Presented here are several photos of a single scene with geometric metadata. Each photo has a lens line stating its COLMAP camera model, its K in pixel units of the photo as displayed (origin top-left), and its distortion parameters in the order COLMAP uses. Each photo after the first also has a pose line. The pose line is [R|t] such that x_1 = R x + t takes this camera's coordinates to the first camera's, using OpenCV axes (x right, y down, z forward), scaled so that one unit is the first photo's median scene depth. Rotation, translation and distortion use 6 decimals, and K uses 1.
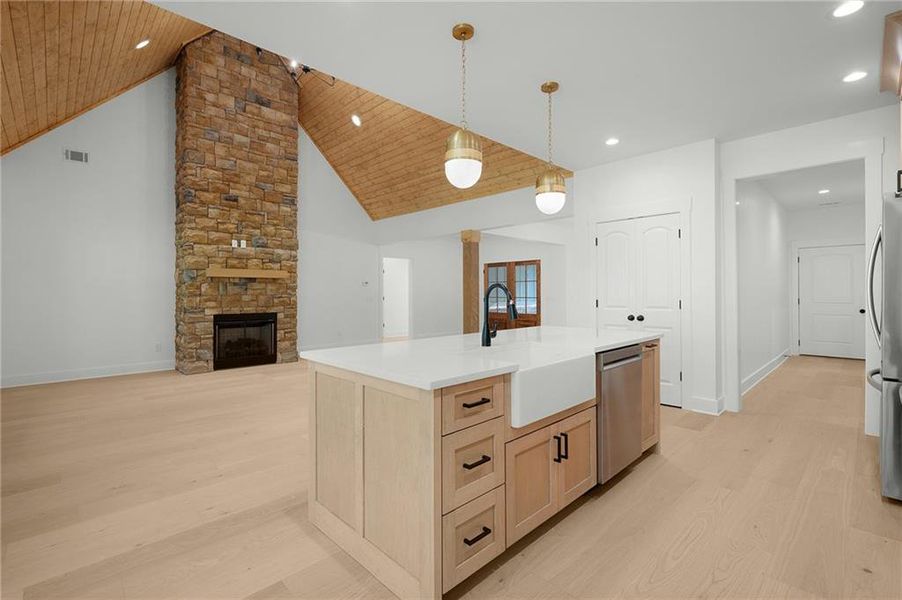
lens RADIAL K [[408.9, 0, 446.9], [0, 408.9, 289.2], [0, 0, 1]] dist [-0.002404, -0.000519]
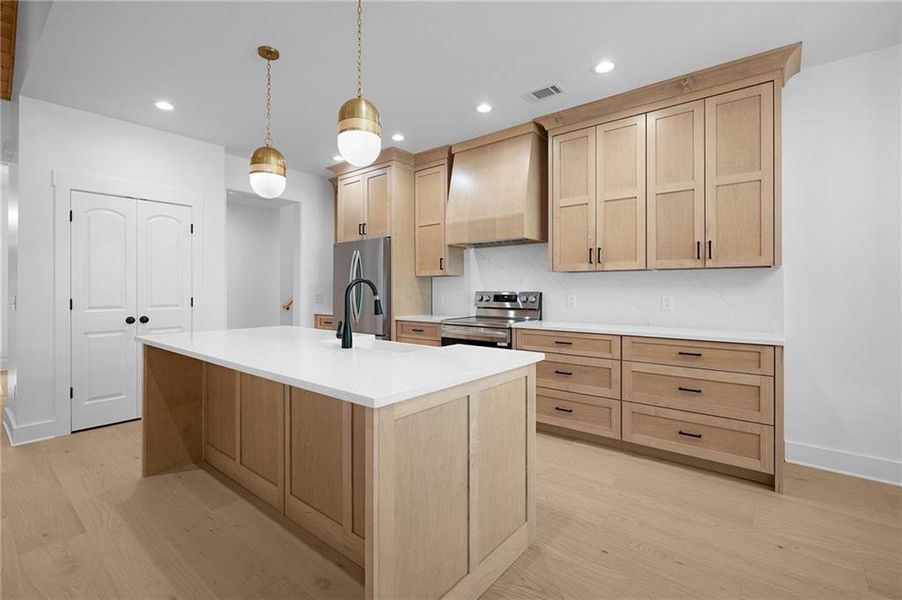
lens RADIAL K [[408.9, 0, 446.9], [0, 408.9, 289.2], [0, 0, 1]] dist [-0.002404, -0.000519]
pose [[-0.115625, 0.006267, 0.993273, -0.290862], [-0.010016, 0.999922, -0.007475, 0.005603], [-0.993242, -0.010813, -0.115554, 0.321701]]
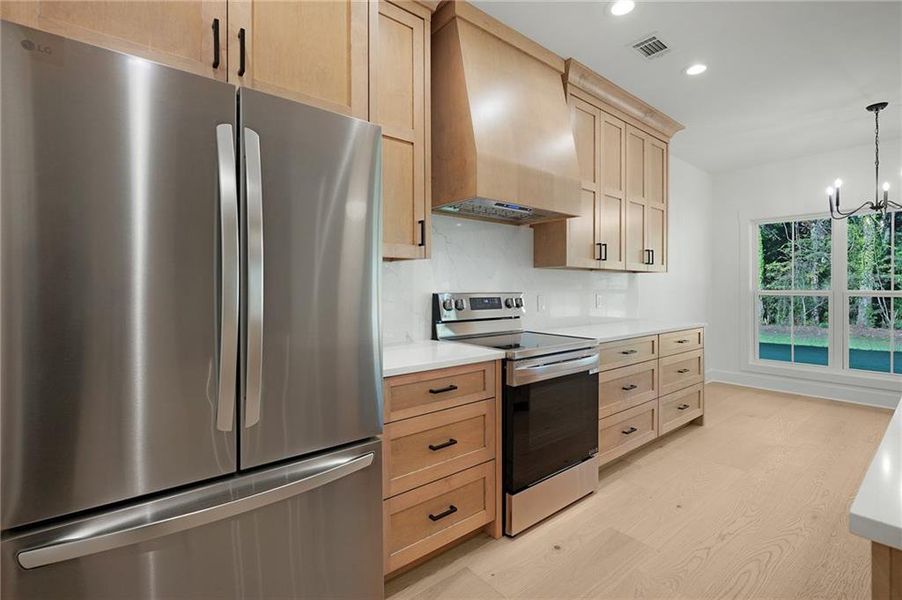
lens RADIAL K [[412.0, 0, 454.9], [0, 412.0, 287.6], [0, 0, 1]] dist [-0.000068, 0.000394]
pose [[-0.997140, 0.006318, 0.075315, 0.323818], [0.005299, 0.999892, -0.013731, 0.004141], [-0.075393, -0.013293, -0.997065, 0.556819]]
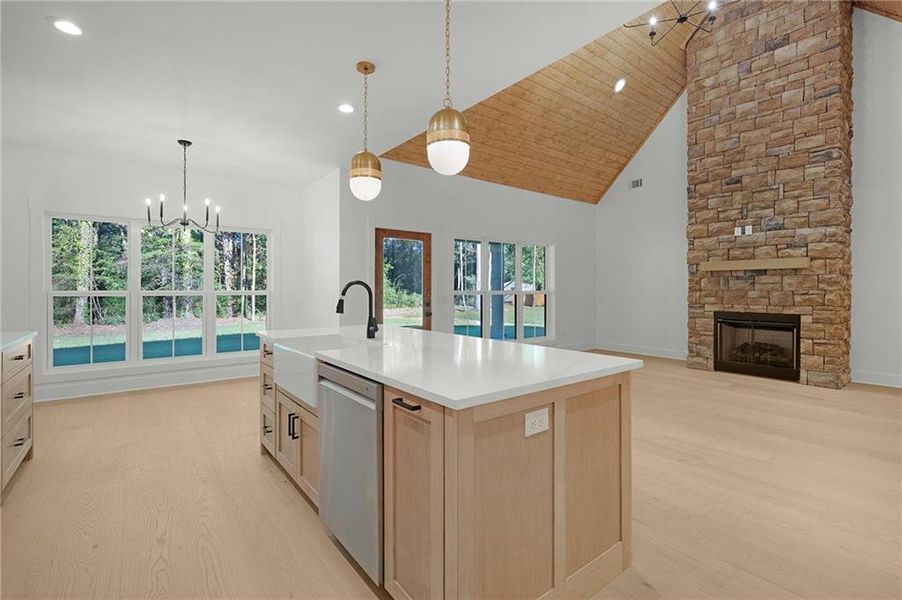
lens RADIAL K [[408.9, 0, 446.9], [0, 408.9, 289.2], [0, 0, 1]] dist [-0.002404, -0.000519]
pose [[-0.113065, 0.004717, -0.993576, 0.419148], [0.009525, 0.999948, 0.003663, 0.002517], [0.993542, -0.009050, -0.113104, 0.481536]]
